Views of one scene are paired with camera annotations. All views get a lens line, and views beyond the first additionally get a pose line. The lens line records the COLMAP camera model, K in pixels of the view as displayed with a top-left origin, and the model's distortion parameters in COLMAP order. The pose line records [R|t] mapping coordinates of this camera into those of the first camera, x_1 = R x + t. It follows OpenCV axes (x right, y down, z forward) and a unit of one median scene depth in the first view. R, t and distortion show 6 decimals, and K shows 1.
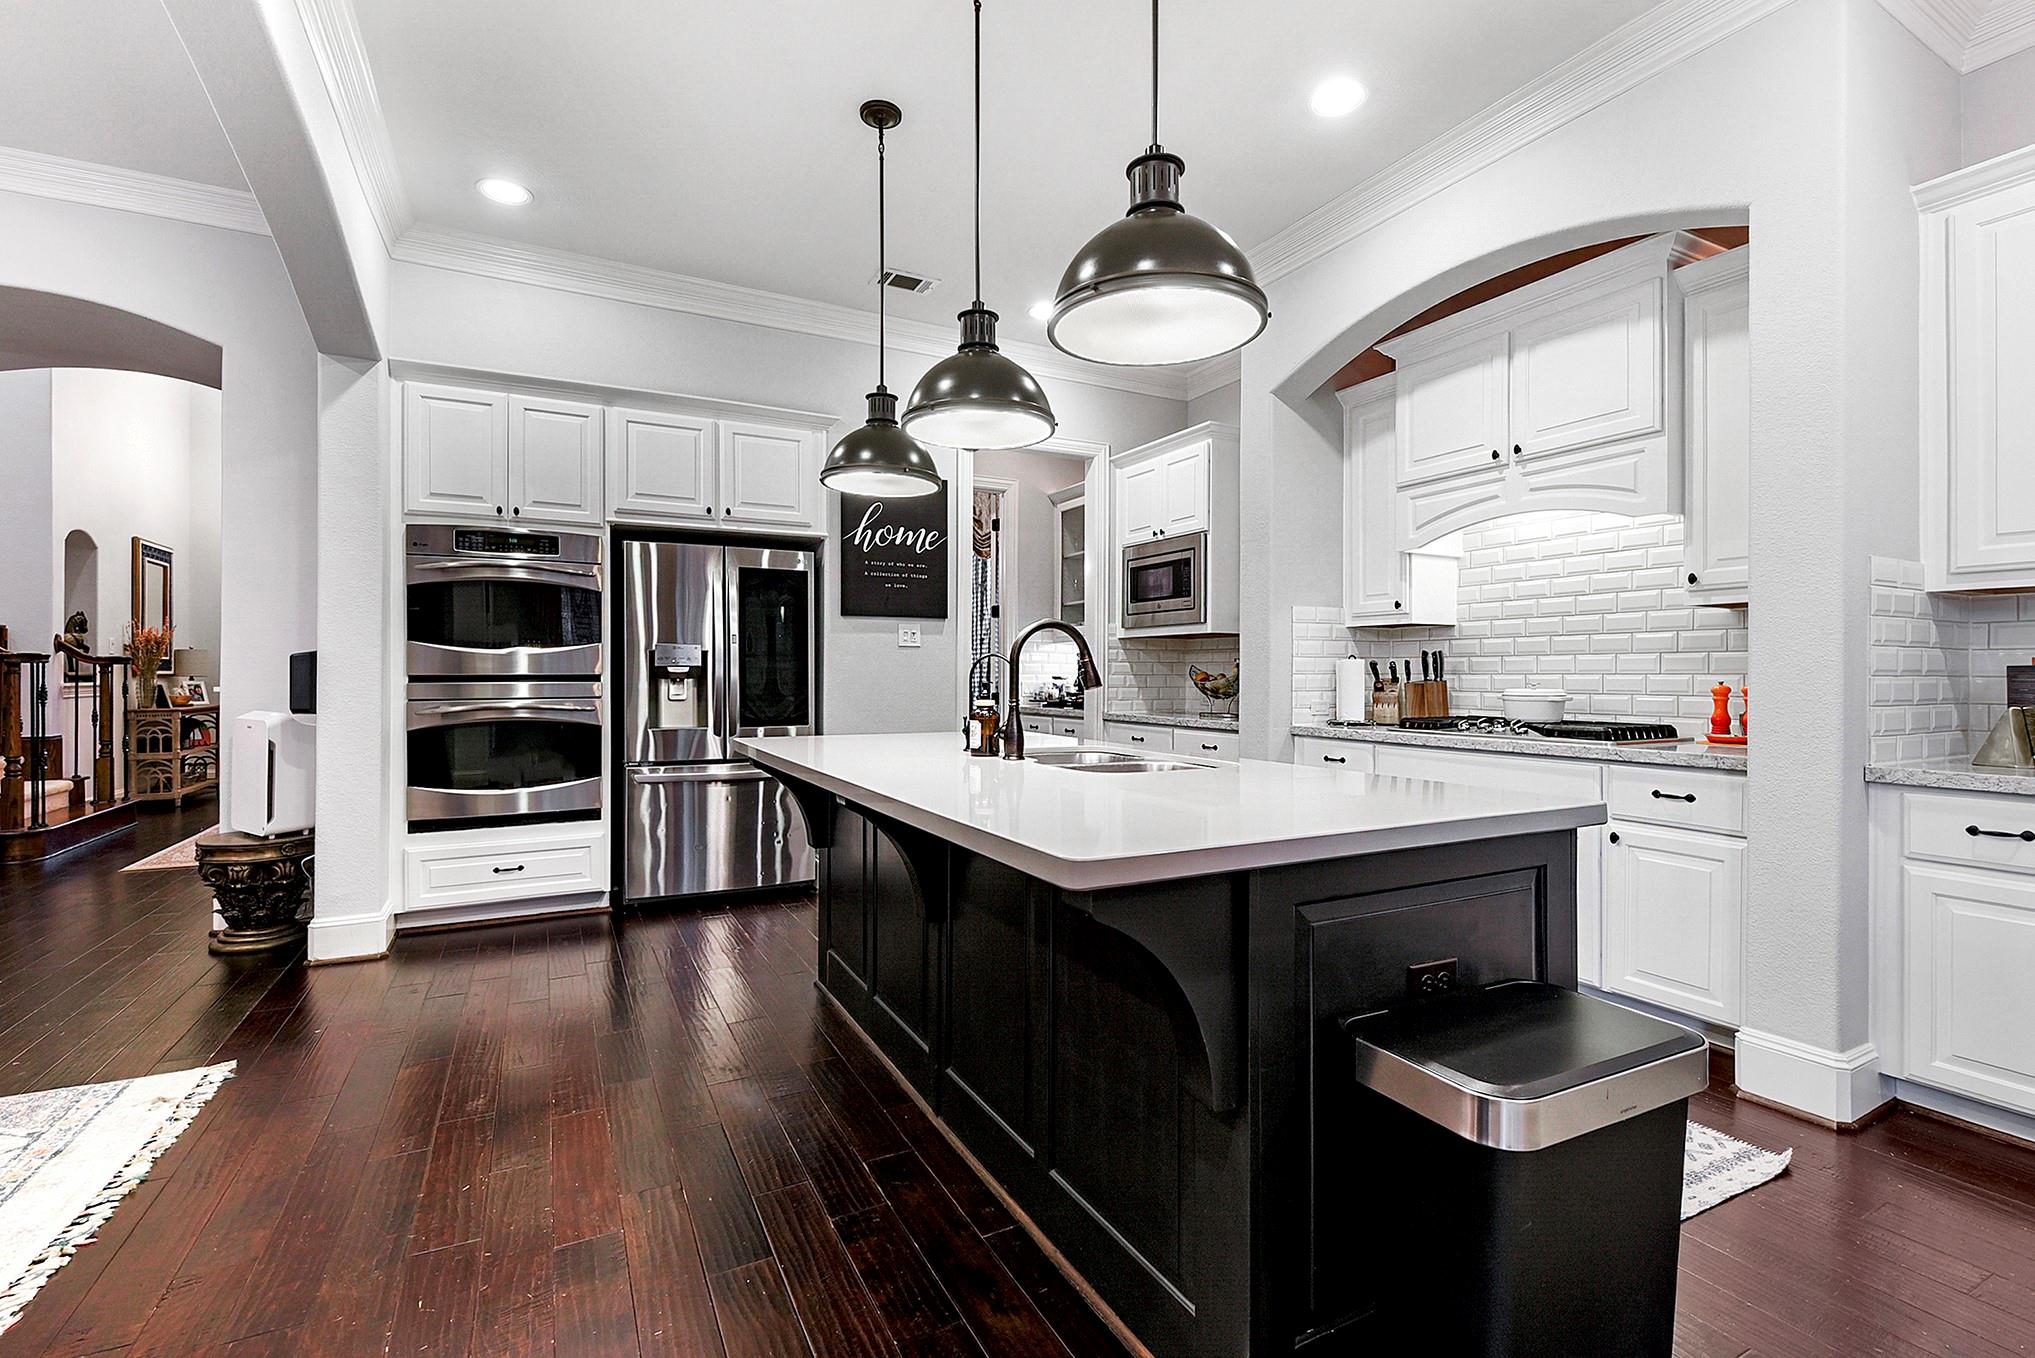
lens RADIAL K [[883.2, 0, 1009.4], [0, 883.2, 682.0], [0, 0, 1]] dist [0.000505, -0.004705]
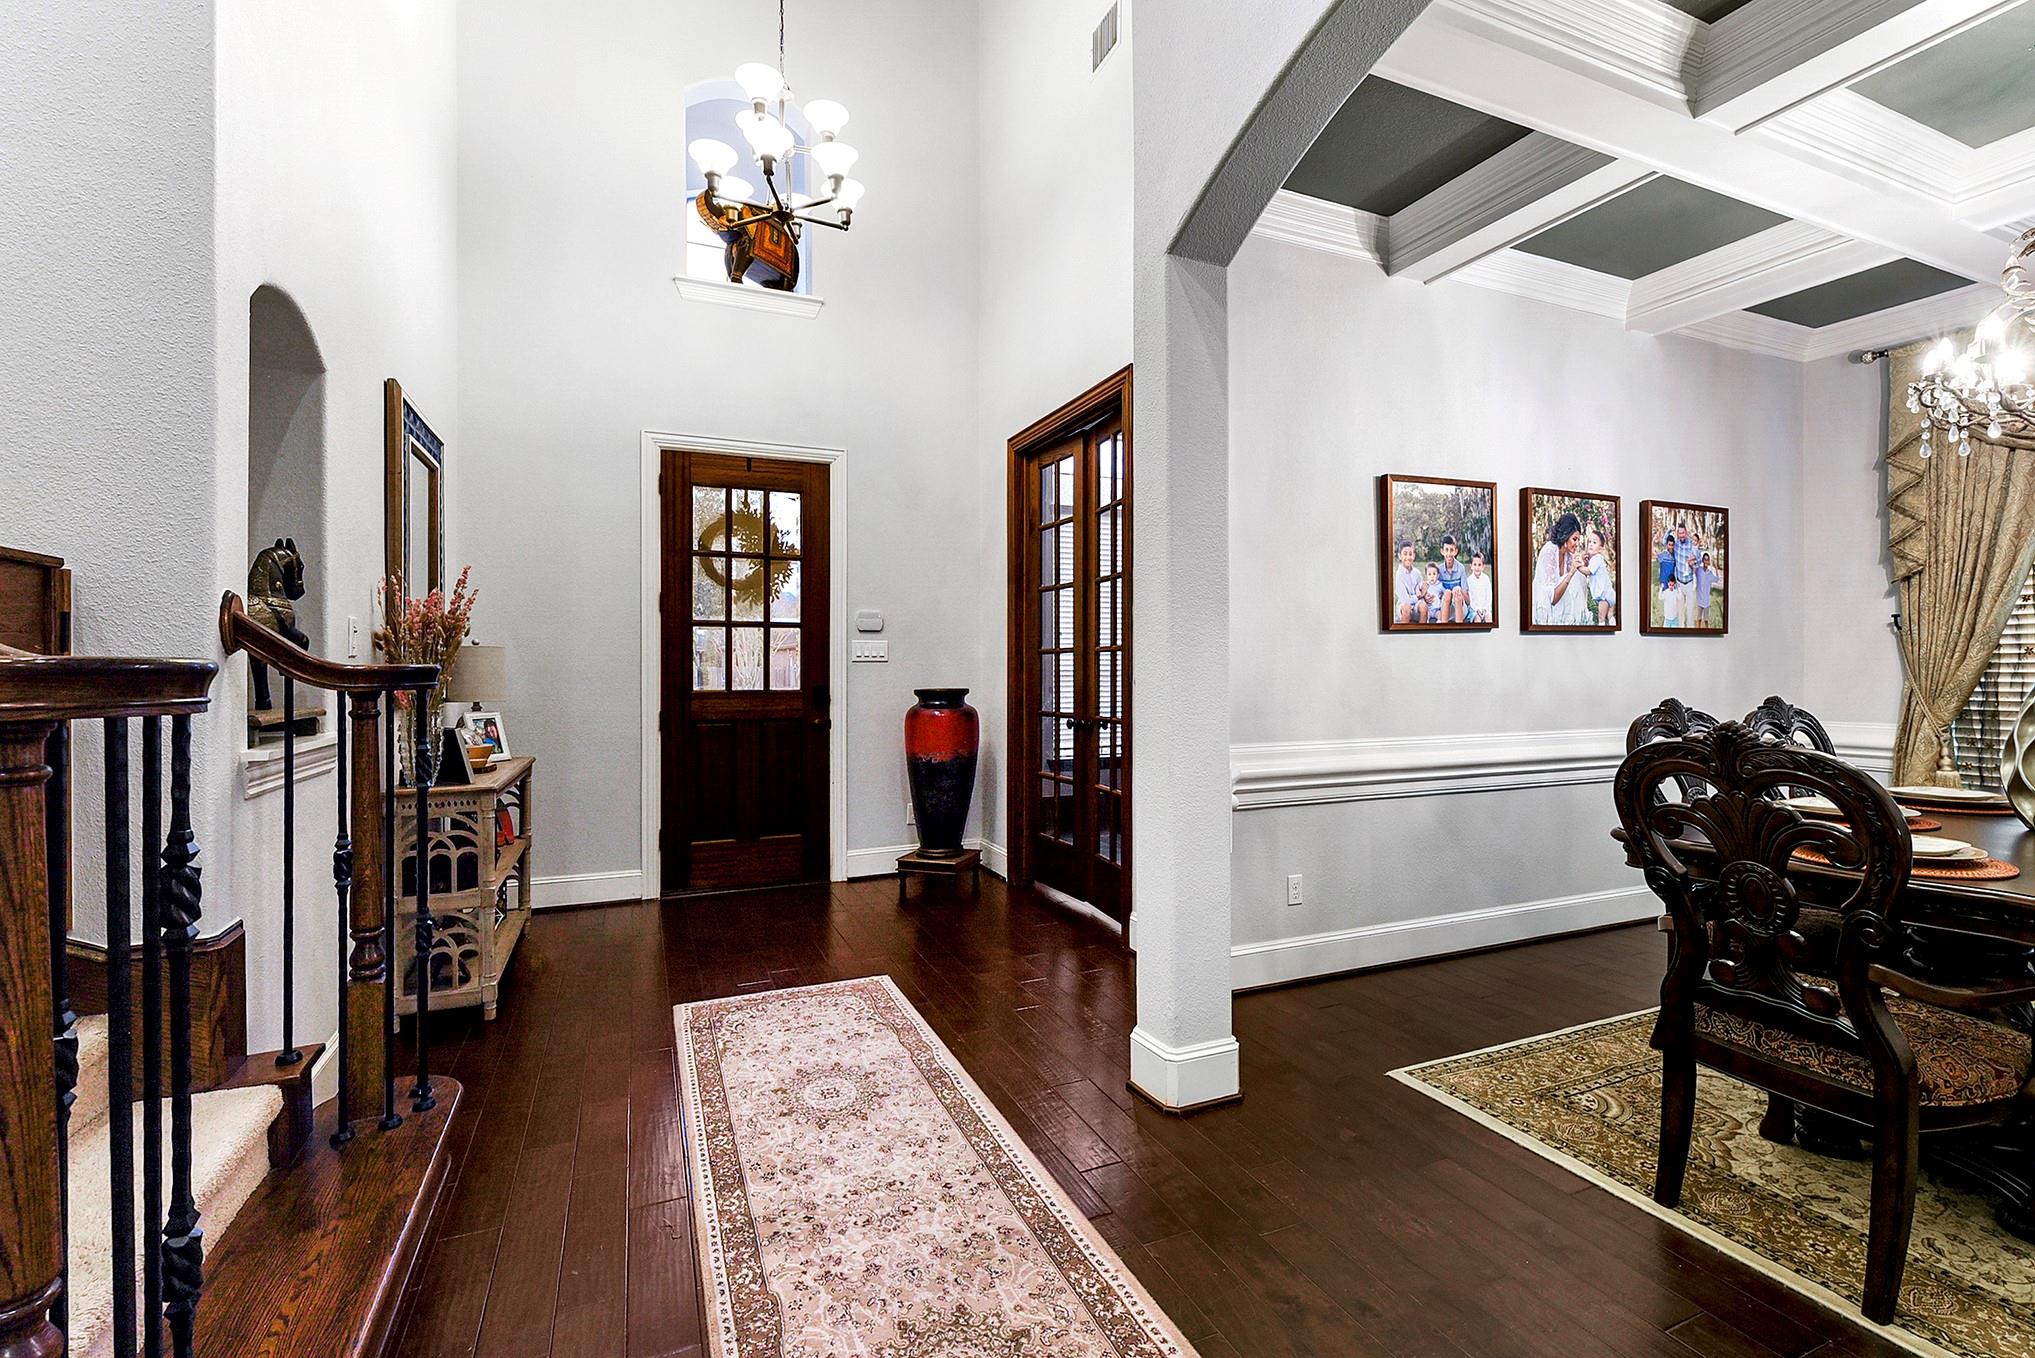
lens RADIAL K [[883.2, 0, 1007.2], [0, 883.2, 676.3], [0, 0, 1]] dist [0.000505, -0.004705]
pose [[0.995791, -0.007880, -0.091312, -0.753316], [0.007751, 0.999968, -0.001765, -0.021843], [0.091323, 0.001050, 0.995821, 0.688695]]
